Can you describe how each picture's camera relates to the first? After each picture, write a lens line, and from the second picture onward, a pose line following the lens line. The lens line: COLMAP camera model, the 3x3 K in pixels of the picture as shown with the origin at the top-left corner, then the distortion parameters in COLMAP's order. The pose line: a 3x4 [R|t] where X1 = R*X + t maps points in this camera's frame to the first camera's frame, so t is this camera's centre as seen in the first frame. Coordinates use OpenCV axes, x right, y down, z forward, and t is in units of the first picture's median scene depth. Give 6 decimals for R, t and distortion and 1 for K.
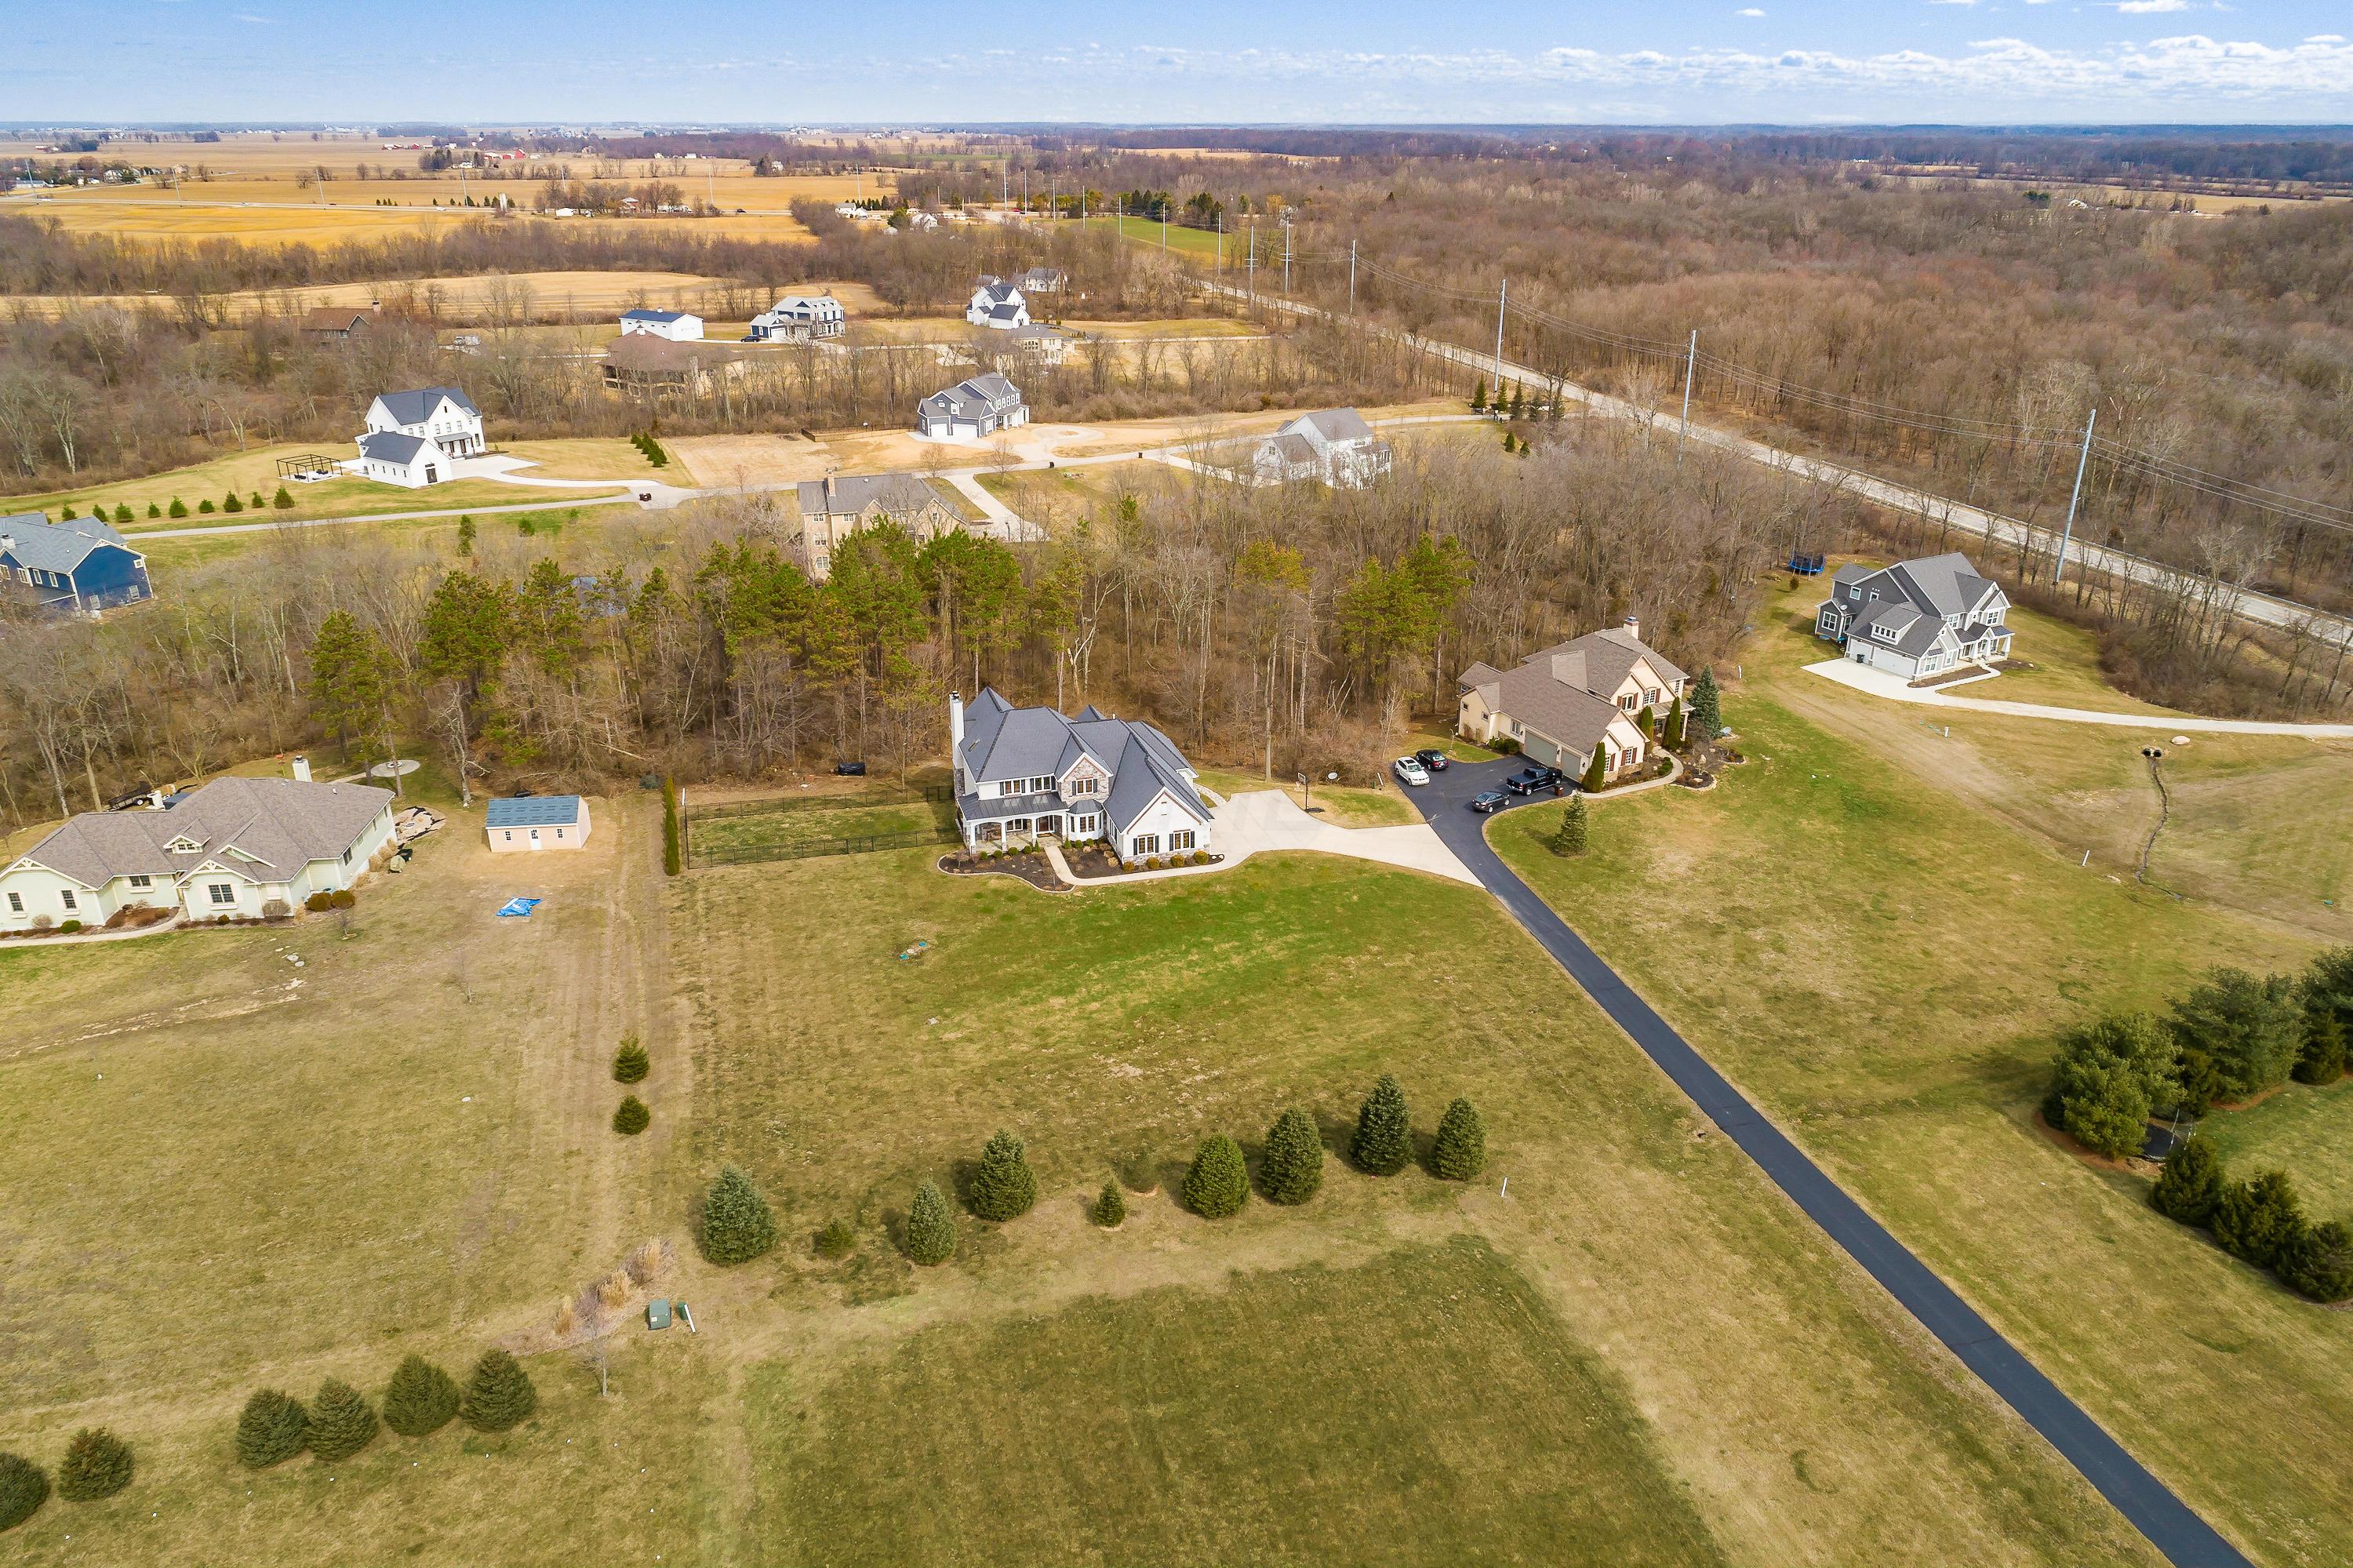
lens RADIAL K [[1593.0, 0, 1170.2], [0, 1593.0, 787.2], [0, 0, 1]] dist [-0.005027, 0.010470]
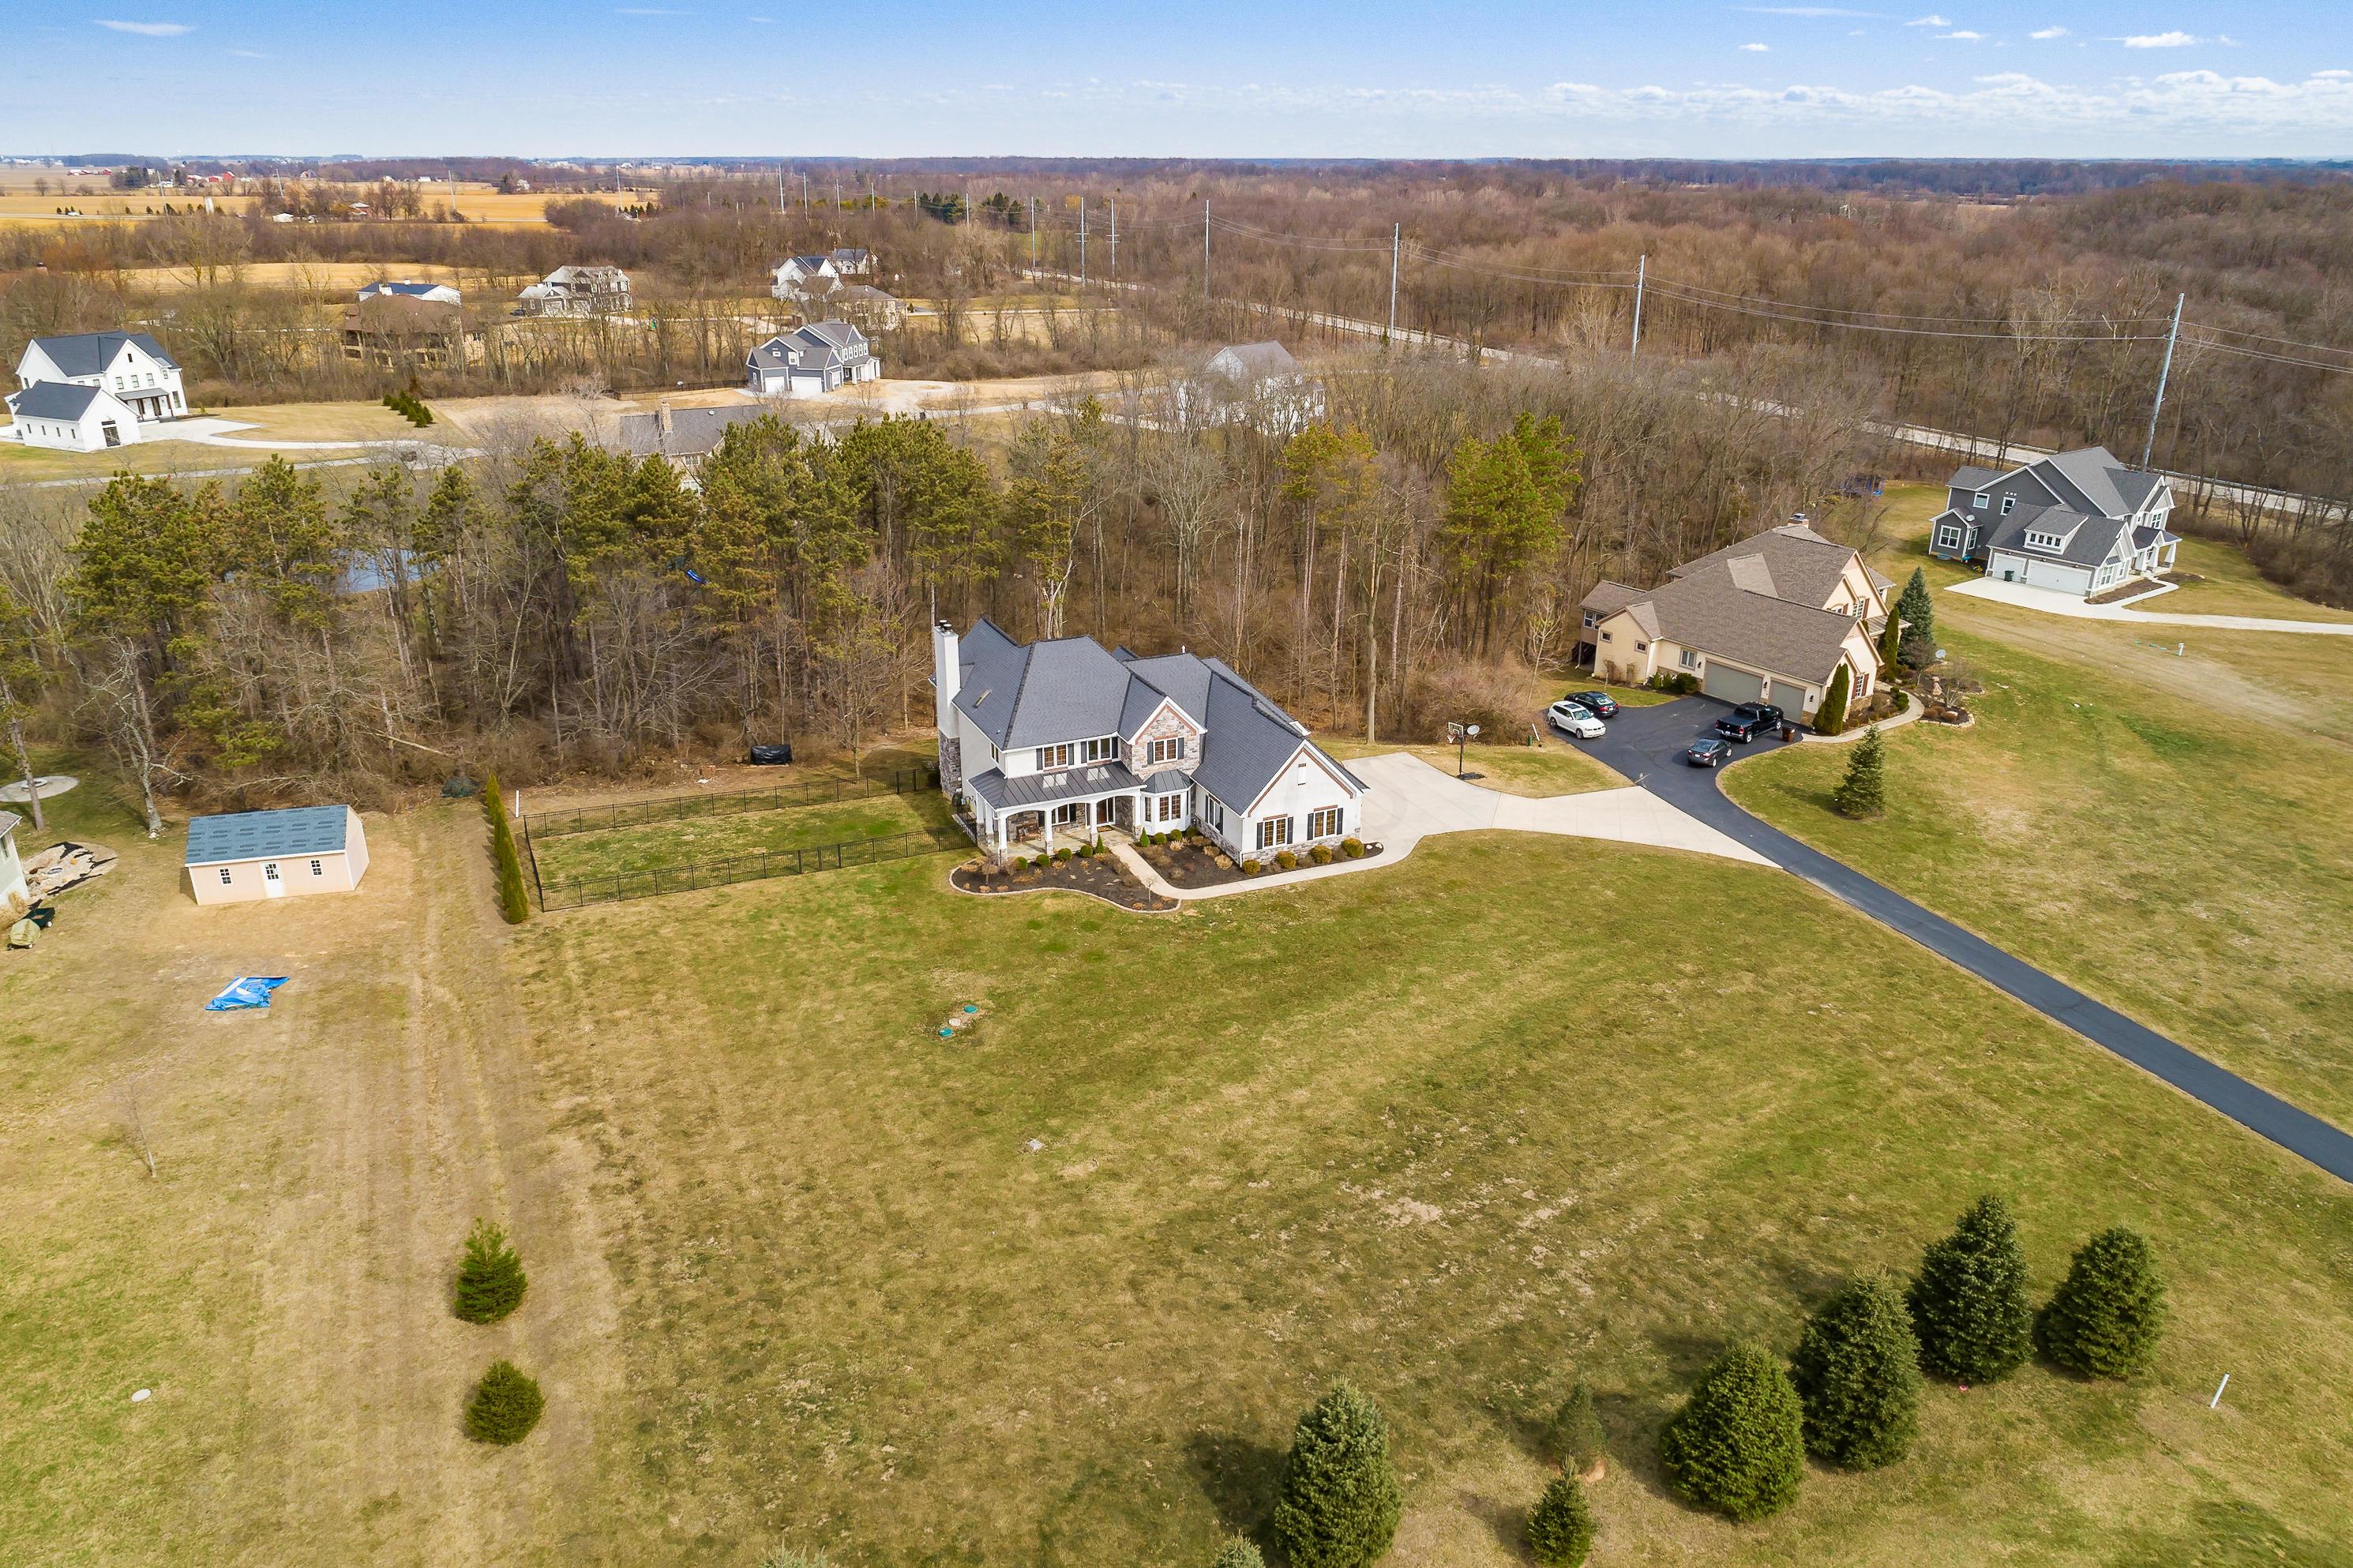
lens RADIAL K [[1599.8, 0, 1173.9], [0, 1599.8, 791.2], [0, 0, 1]] dist [-0.001058, 0.002514]
pose [[0.989950, -0.050062, 0.132261, -0.137517], [0.052758, 0.998463, -0.016960, 0.027574], [-0.131209, 0.023768, 0.991070, 0.348497]]
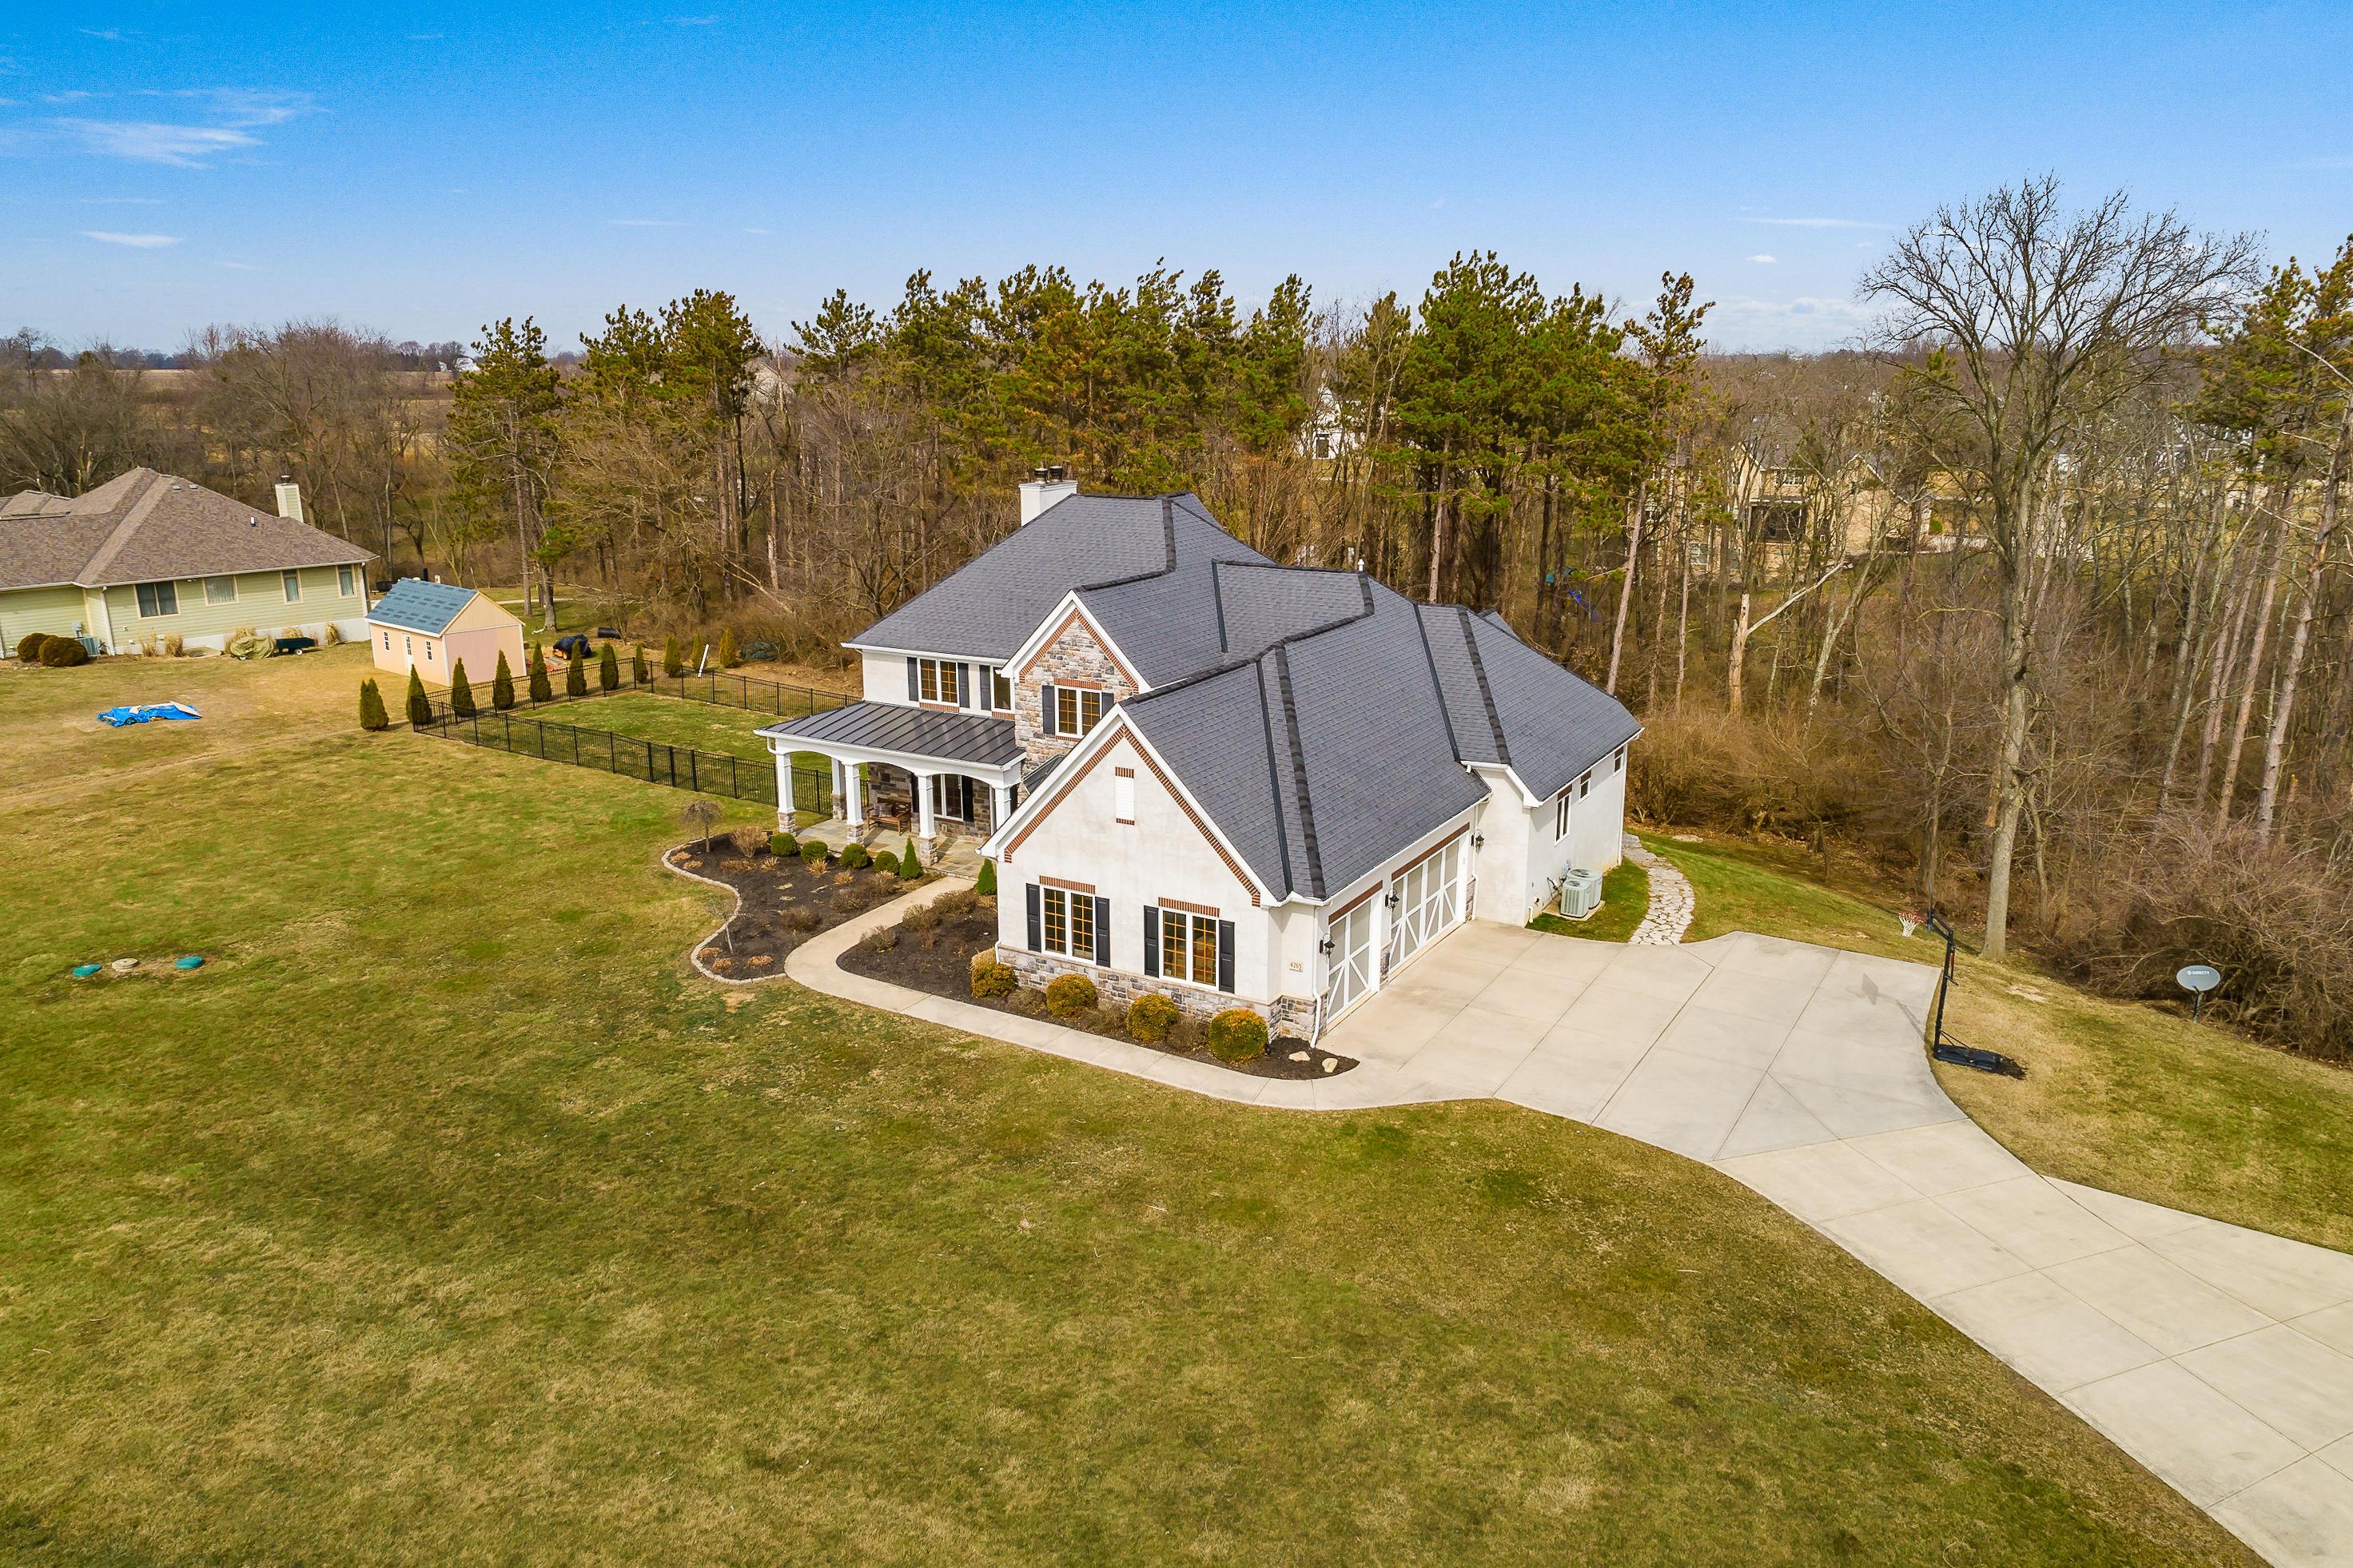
lens RADIAL K [[1612.6, 0, 1171.6], [0, 1612.6, 790.9], [0, 0, 1]] dist [-0.004191, -0.000309]
pose [[0.686648, 0.185368, -0.702960, 0.178169], [-0.278369, 0.960292, -0.018685, 0.014743], [0.671584, 0.208512, 0.710984, 0.792684]]
